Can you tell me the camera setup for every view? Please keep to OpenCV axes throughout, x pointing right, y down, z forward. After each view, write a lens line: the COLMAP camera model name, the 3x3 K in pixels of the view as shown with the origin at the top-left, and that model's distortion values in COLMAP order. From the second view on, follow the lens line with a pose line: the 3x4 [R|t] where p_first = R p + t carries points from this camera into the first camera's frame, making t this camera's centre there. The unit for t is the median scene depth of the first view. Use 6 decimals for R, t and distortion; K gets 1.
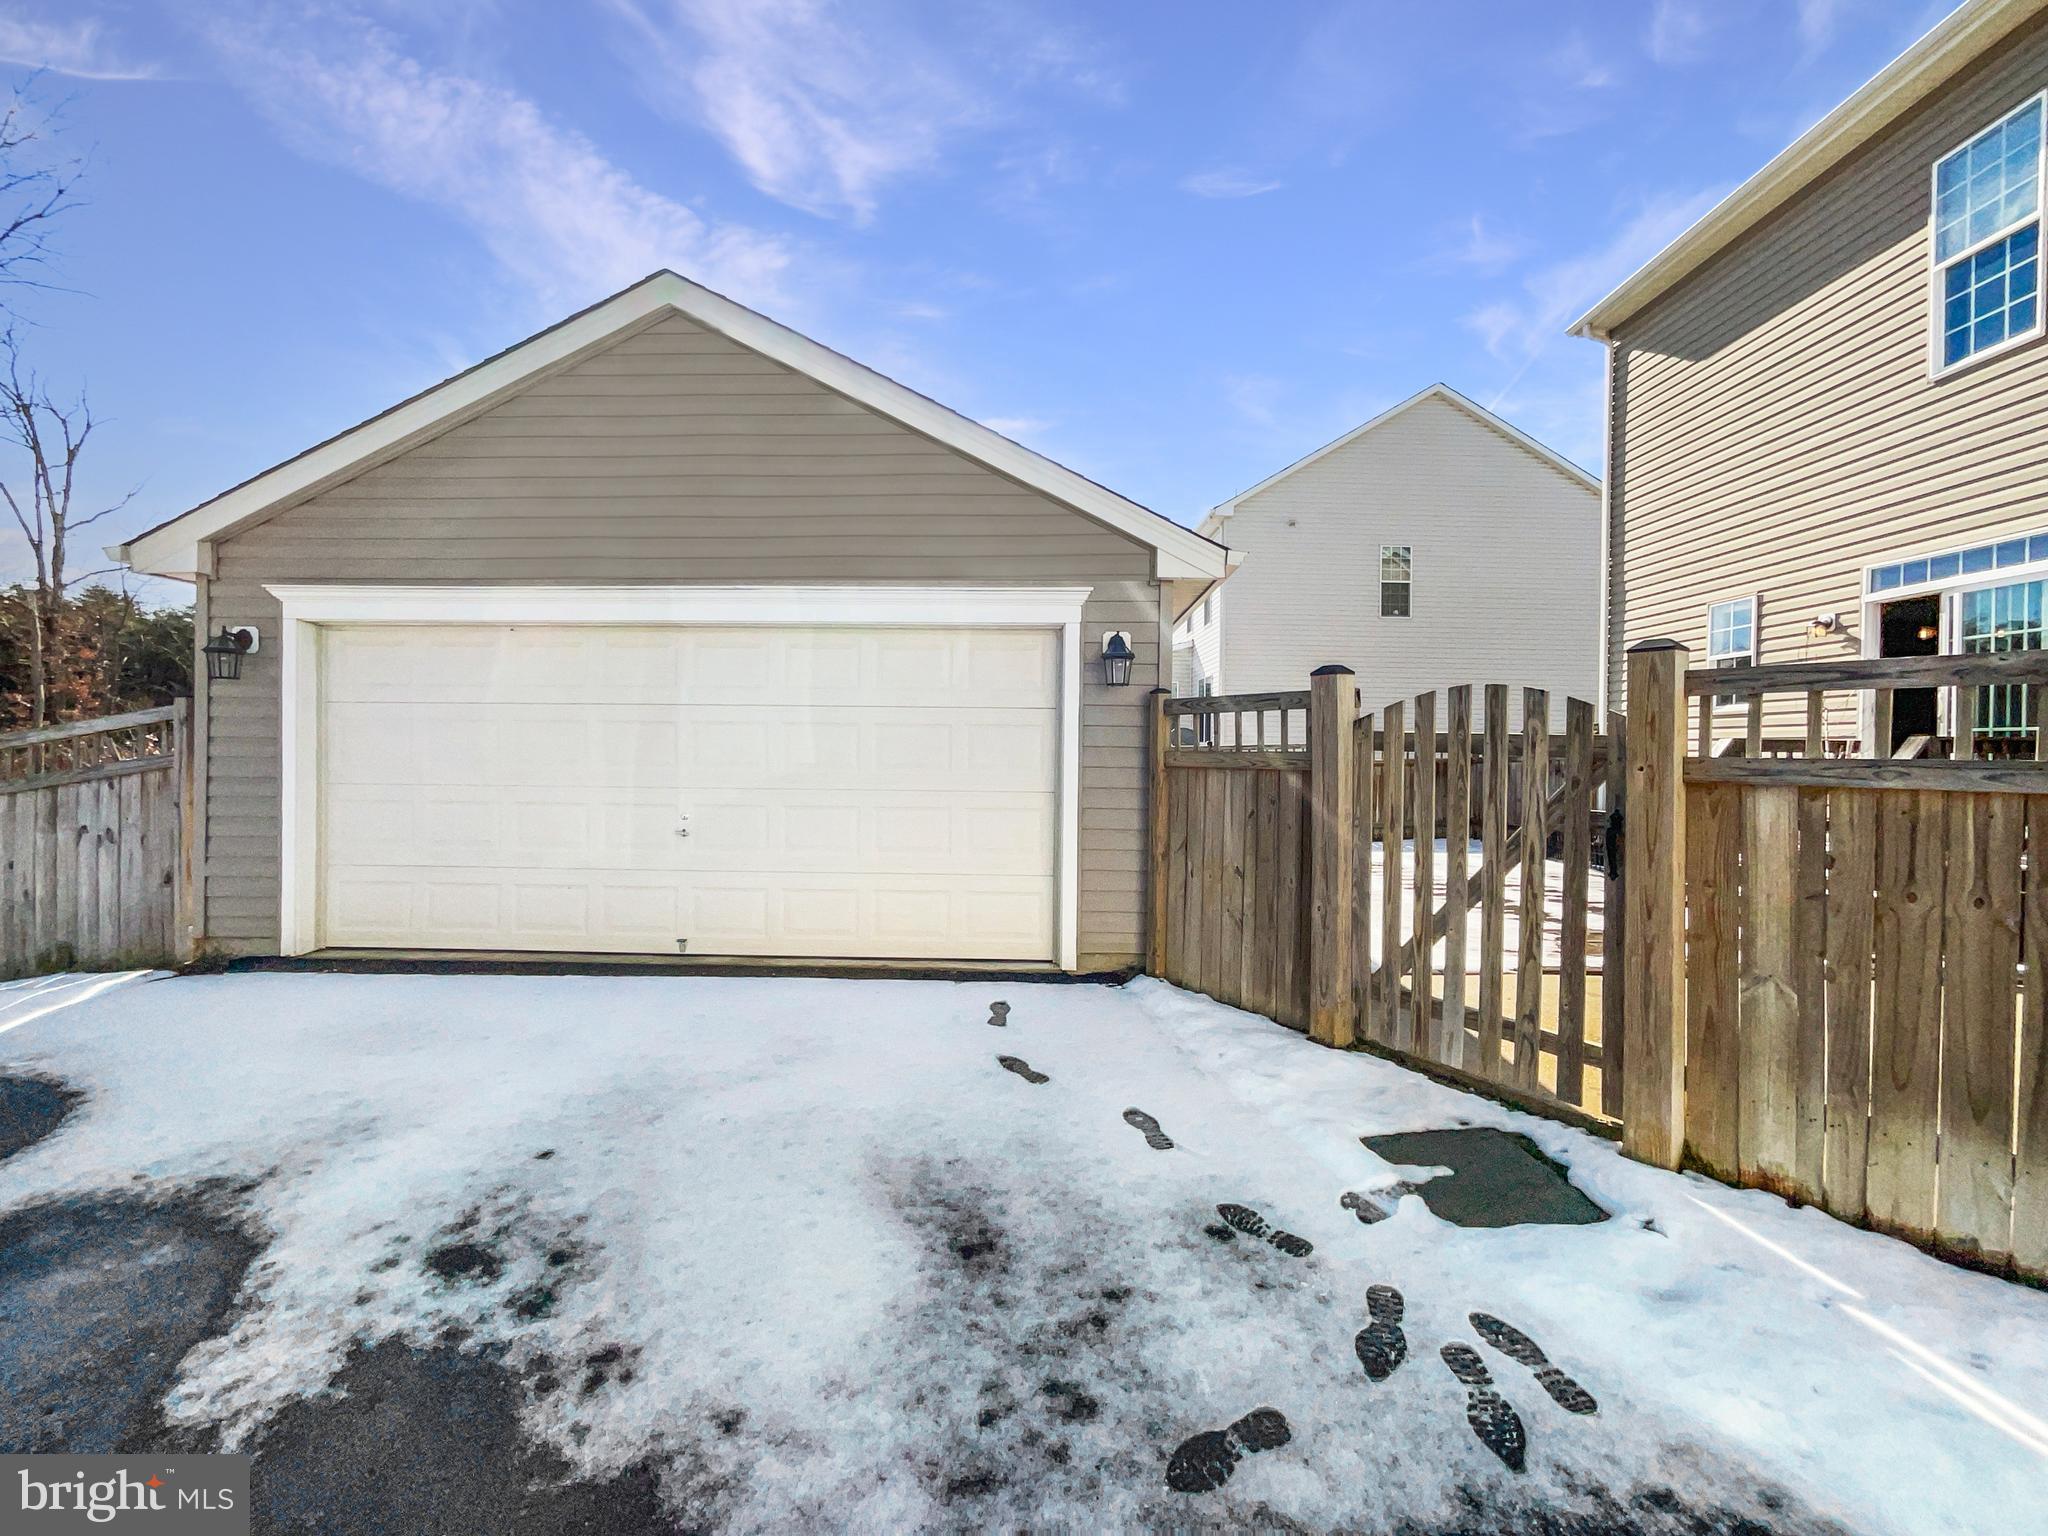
lens RADIAL K [[821.4, 0, 1033.5], [0, 821.4, 748.2], [0, 0, 1]] dist [-0.001467, -0.000130]
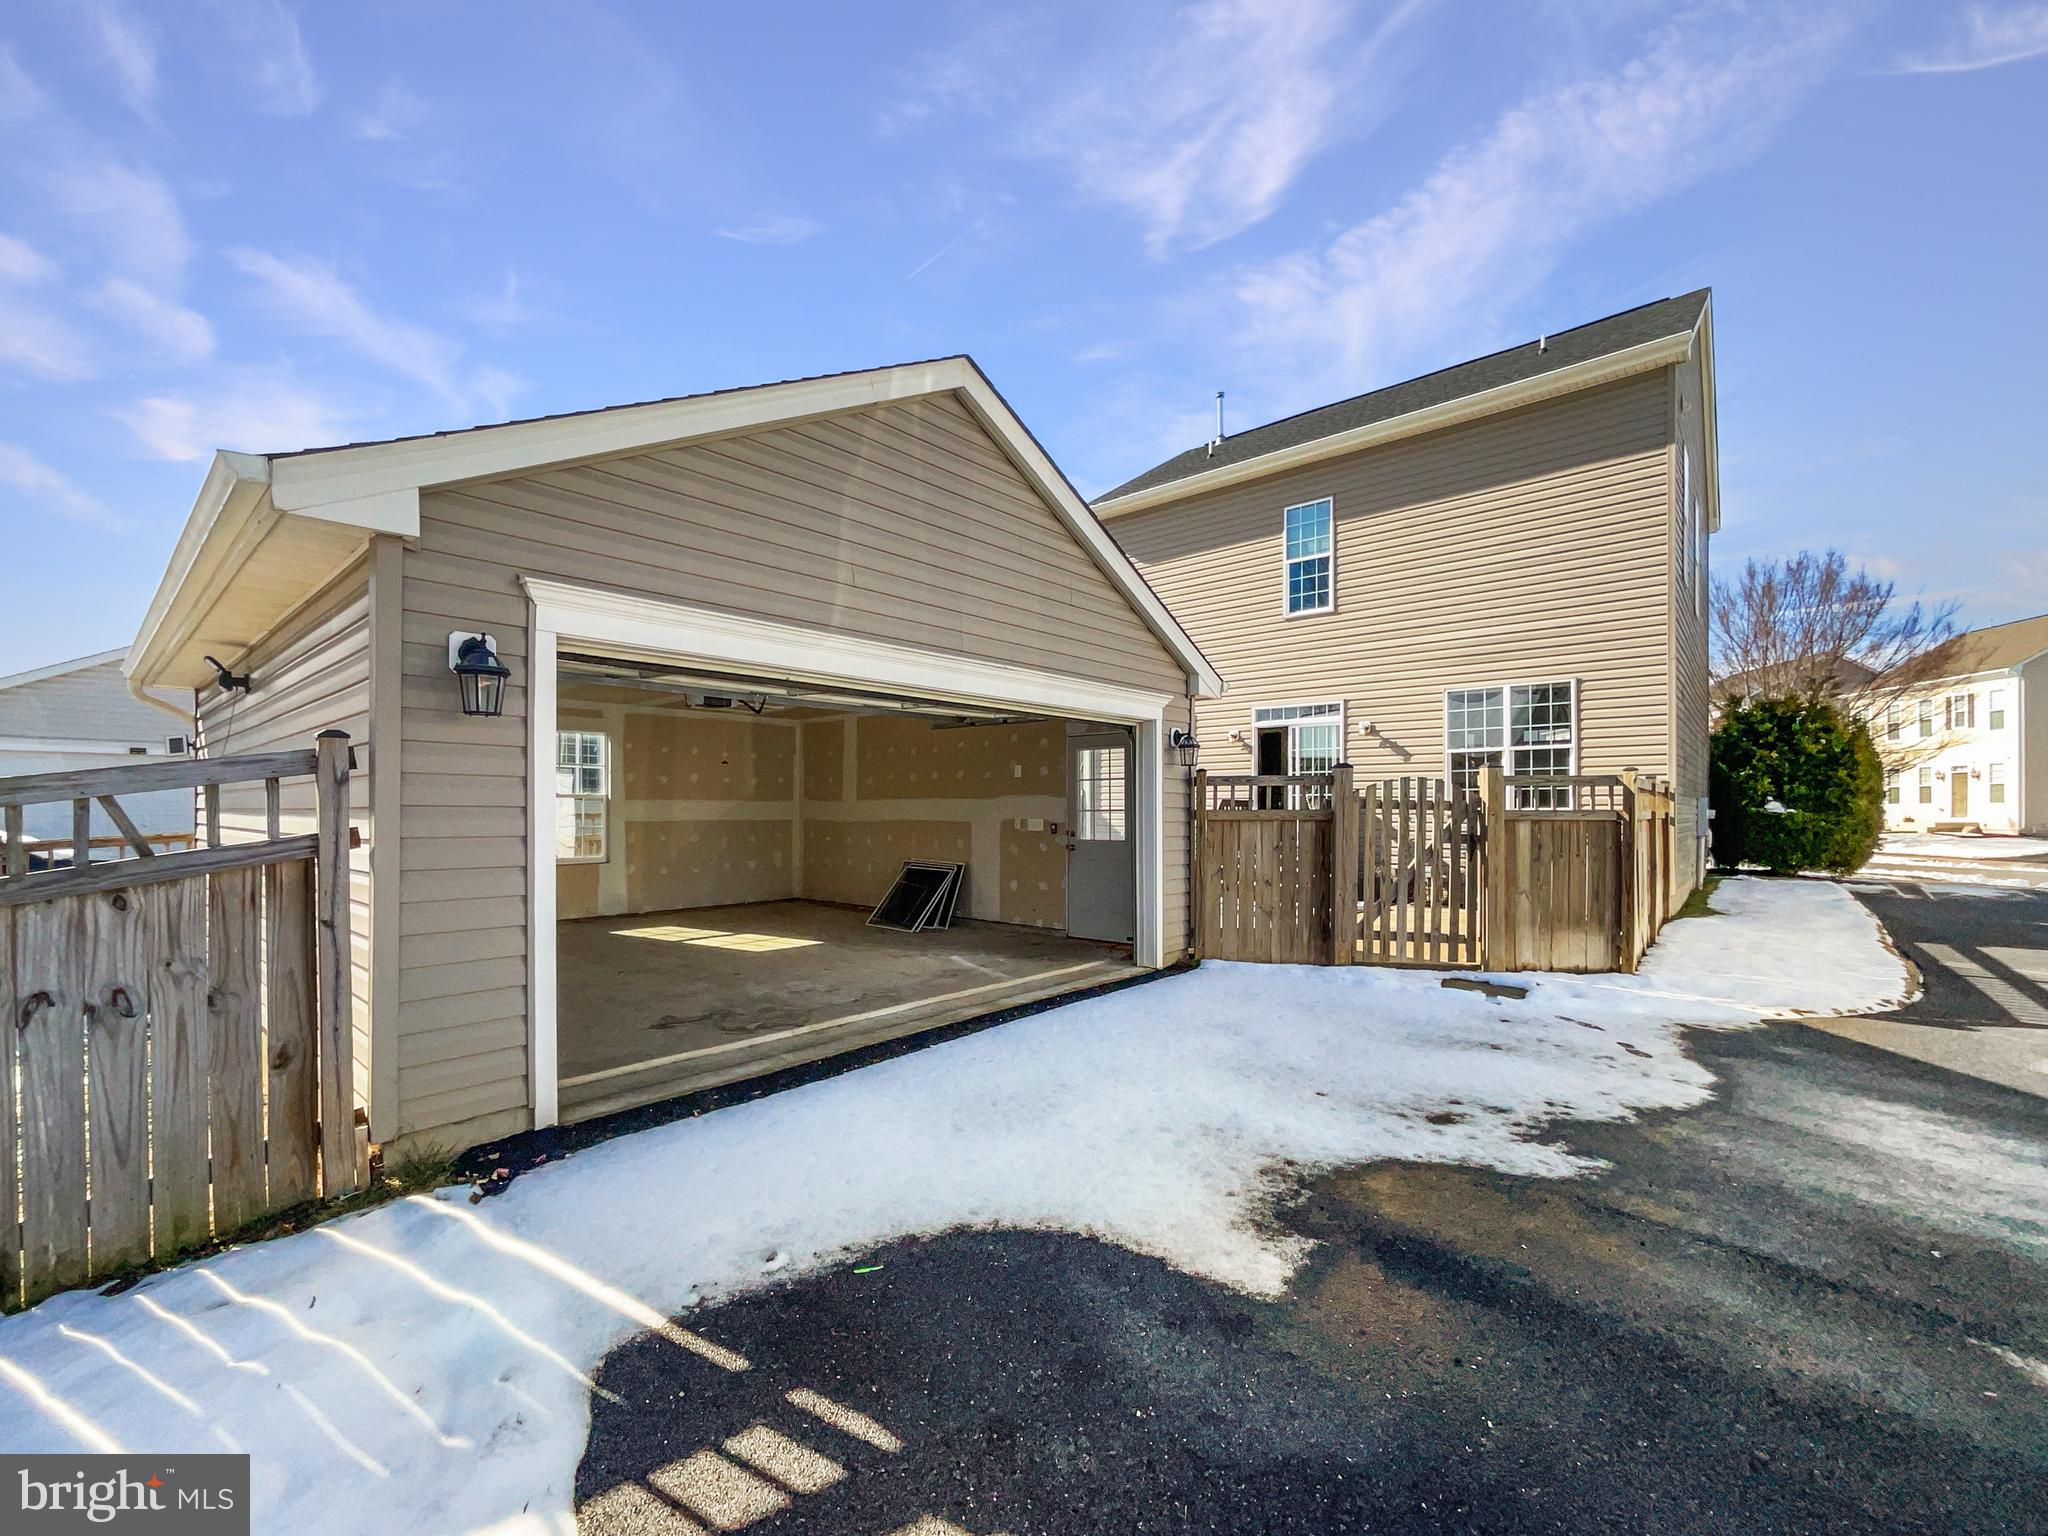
lens RADIAL K [[846.3, 0, 1010.7], [0, 846.3, 799.3], [0, 0, 1]] dist [0.001385, 0.000206]
pose [[0.646274, -0.002597, 0.763101, -1.687859], [0.008389, 0.999958, -0.003702, -0.018540], [-0.763059, 0.008794, 0.646269, 0.360398]]
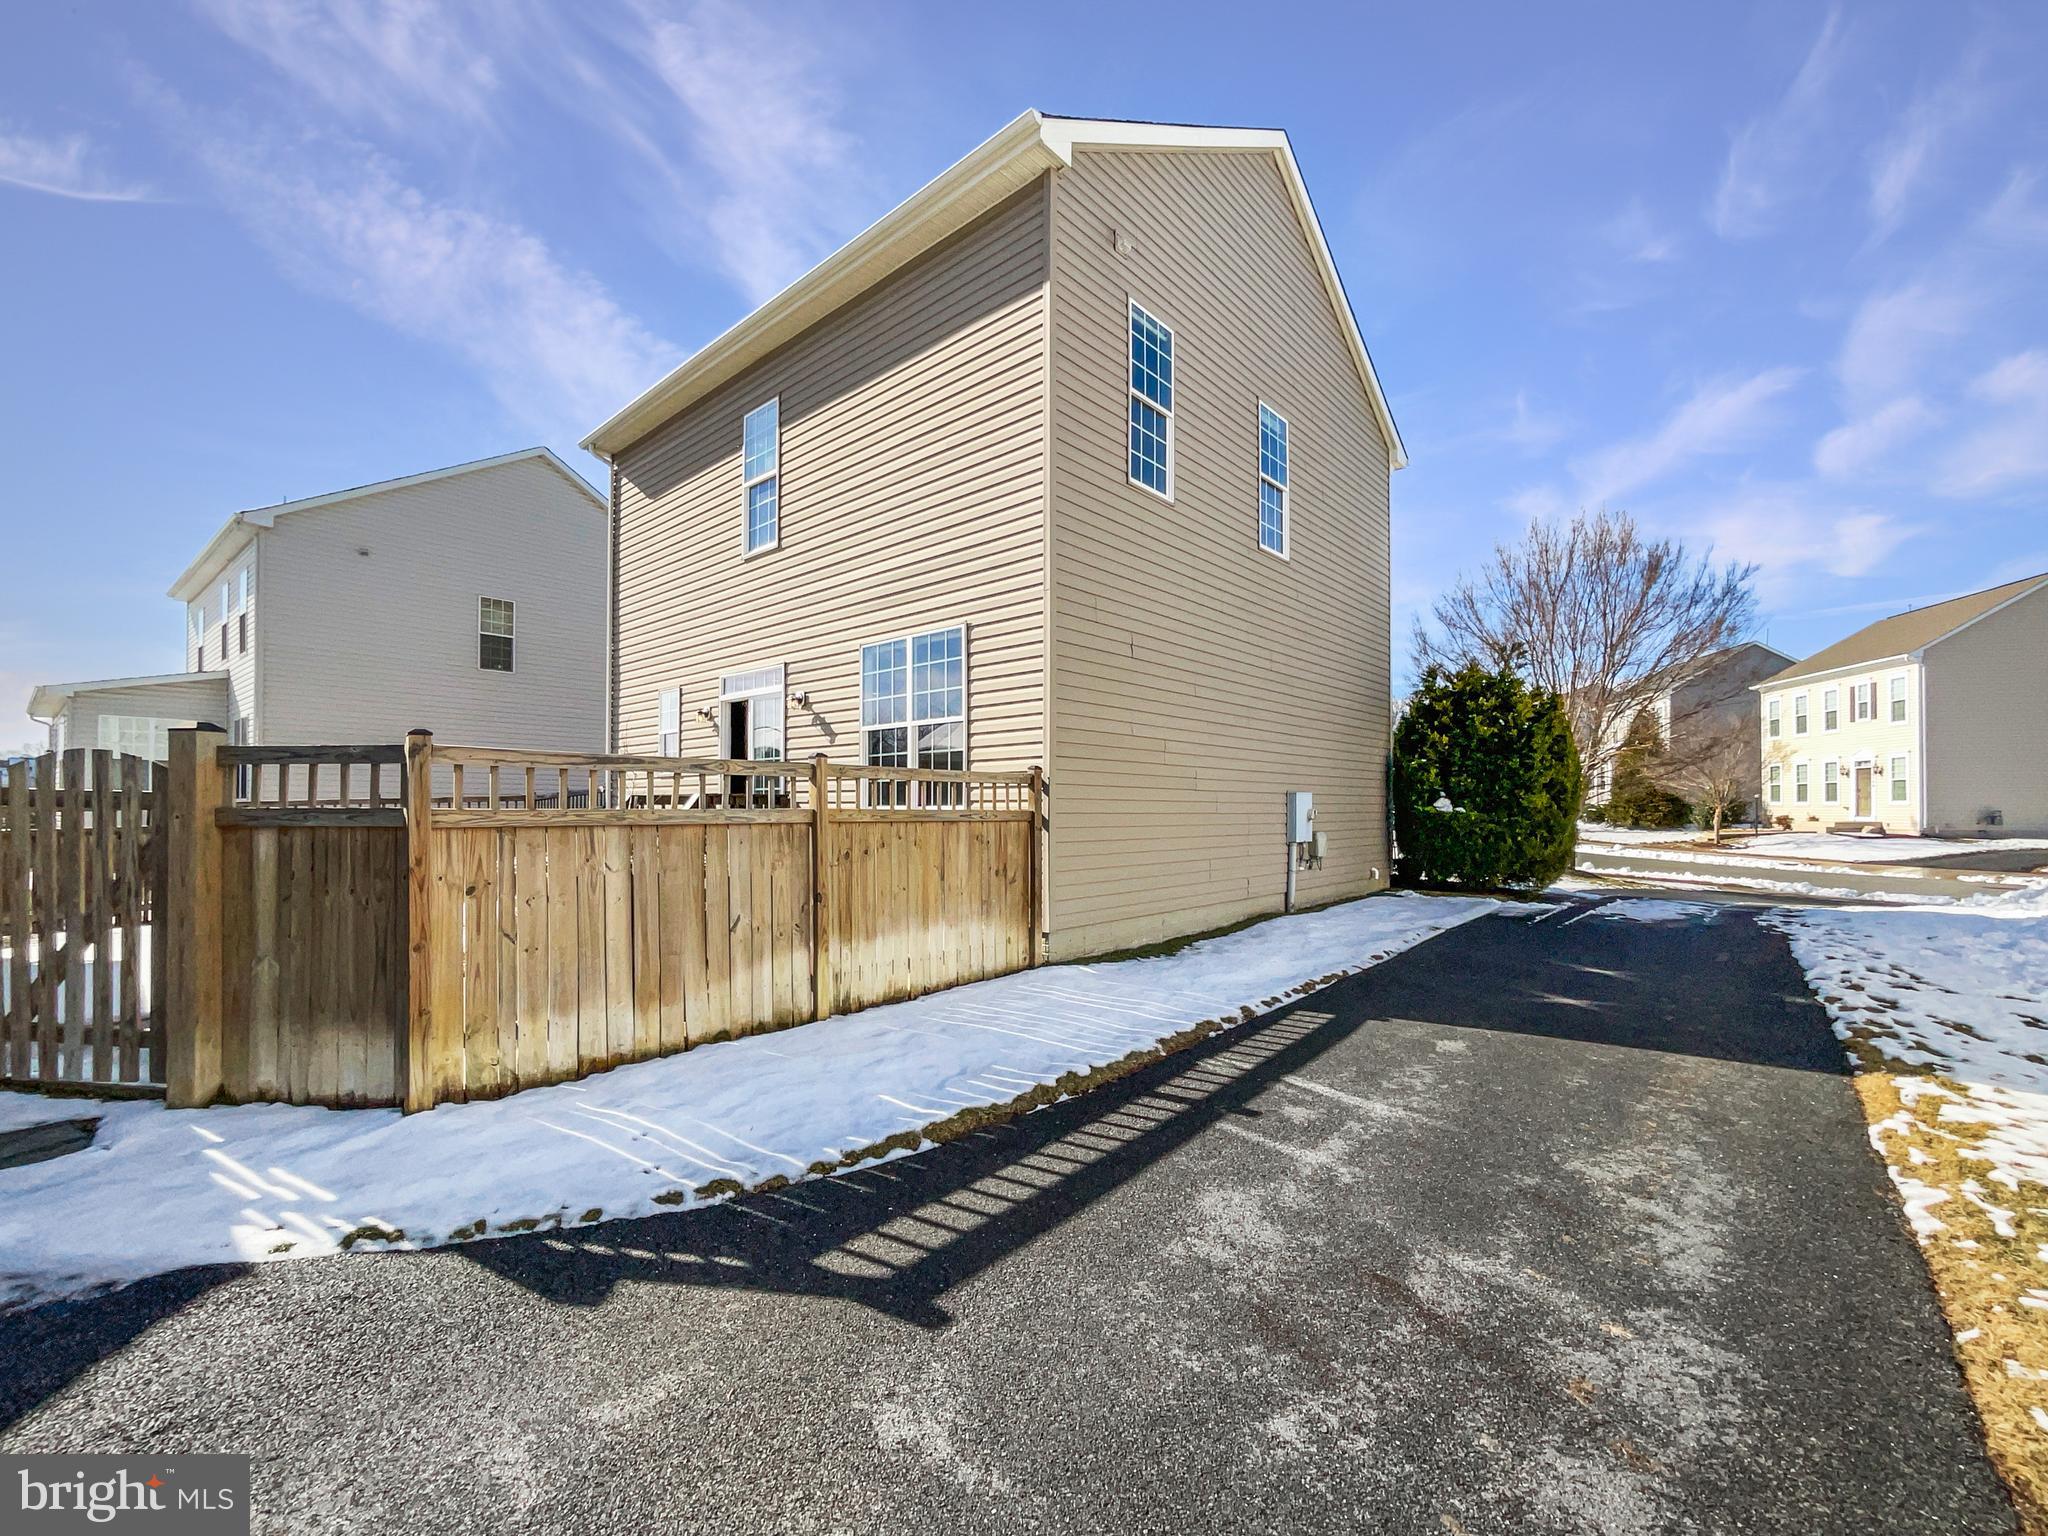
lens RADIAL K [[848.6, 0, 1028.0], [0, 848.6, 789.8], [0, 0, 1]] dist [-0.003314, -0.000361]
pose [[0.643497, 0.004772, 0.765434, 0.452369], [0.009268, 0.999859, -0.014025, 0.009449], [-0.765393, 0.016119, 0.643362, -0.768200]]
